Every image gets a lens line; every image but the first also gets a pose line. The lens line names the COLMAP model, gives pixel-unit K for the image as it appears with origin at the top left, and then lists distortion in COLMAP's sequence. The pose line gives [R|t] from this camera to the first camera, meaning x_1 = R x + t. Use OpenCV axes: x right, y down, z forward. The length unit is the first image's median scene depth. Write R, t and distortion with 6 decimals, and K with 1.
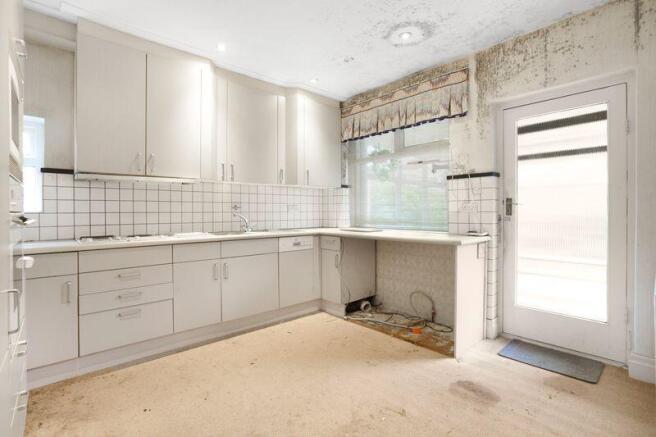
lens RADIAL K [[316.2, 0, 326.5], [0, 316.2, 210.6], [0, 0, 1]] dist [-0.001690, 0.000081]
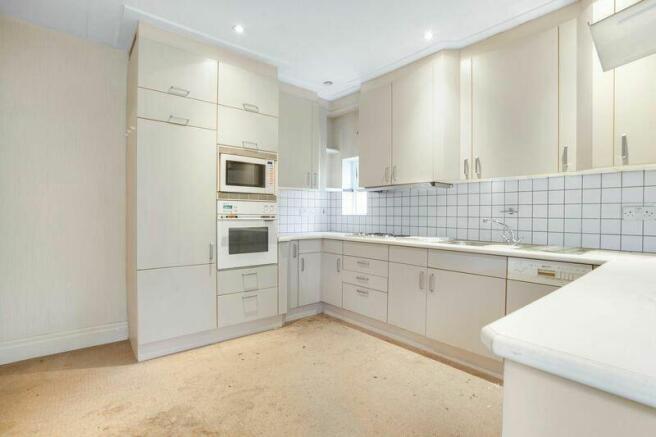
lens RADIAL K [[327.9, 0, 327.2], [0, 327.9, 215.3], [0, 0, 1]] dist [-0.000599, -0.000061]
pose [[-0.042318, 0.006143, -0.999085, 0.628025], [-0.008179, 0.999945, 0.006495, -0.003046], [0.999071, 0.008447, -0.042265, 0.750778]]
